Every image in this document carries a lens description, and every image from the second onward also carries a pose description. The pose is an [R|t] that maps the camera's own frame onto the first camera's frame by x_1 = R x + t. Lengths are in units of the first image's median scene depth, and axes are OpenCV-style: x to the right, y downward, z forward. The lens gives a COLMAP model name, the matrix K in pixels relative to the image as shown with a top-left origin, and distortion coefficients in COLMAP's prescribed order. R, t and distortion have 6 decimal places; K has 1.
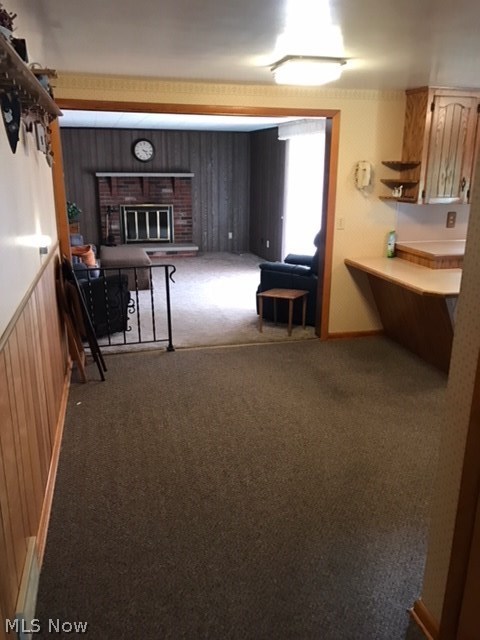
lens RADIAL K [[540.9, 0, 240.4], [0, 540.9, 317.3], [0, 0, 1]] dist [0.113587, -0.025389]
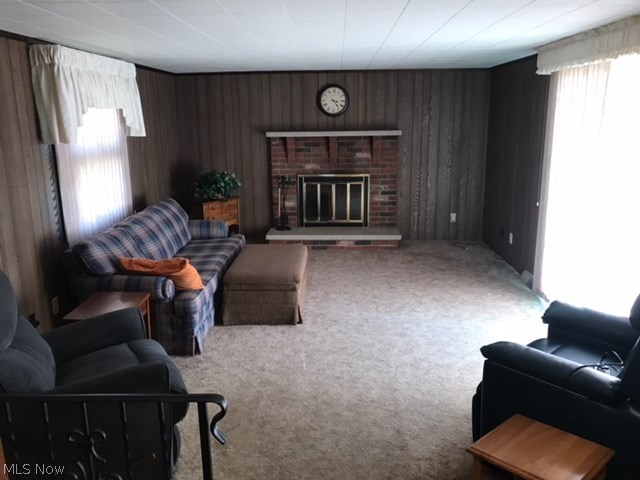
lens RADIAL K [[540.9, 0, 320.9], [0, 540.9, 241.7], [0, 0, 1]] dist [0.113587, -0.025389]
pose [[0.958071, 0.051273, -0.281908, 0.018503], [-0.063953, 0.997305, -0.035957, -0.091271], [0.279304, 0.052478, 0.958768, 0.314856]]
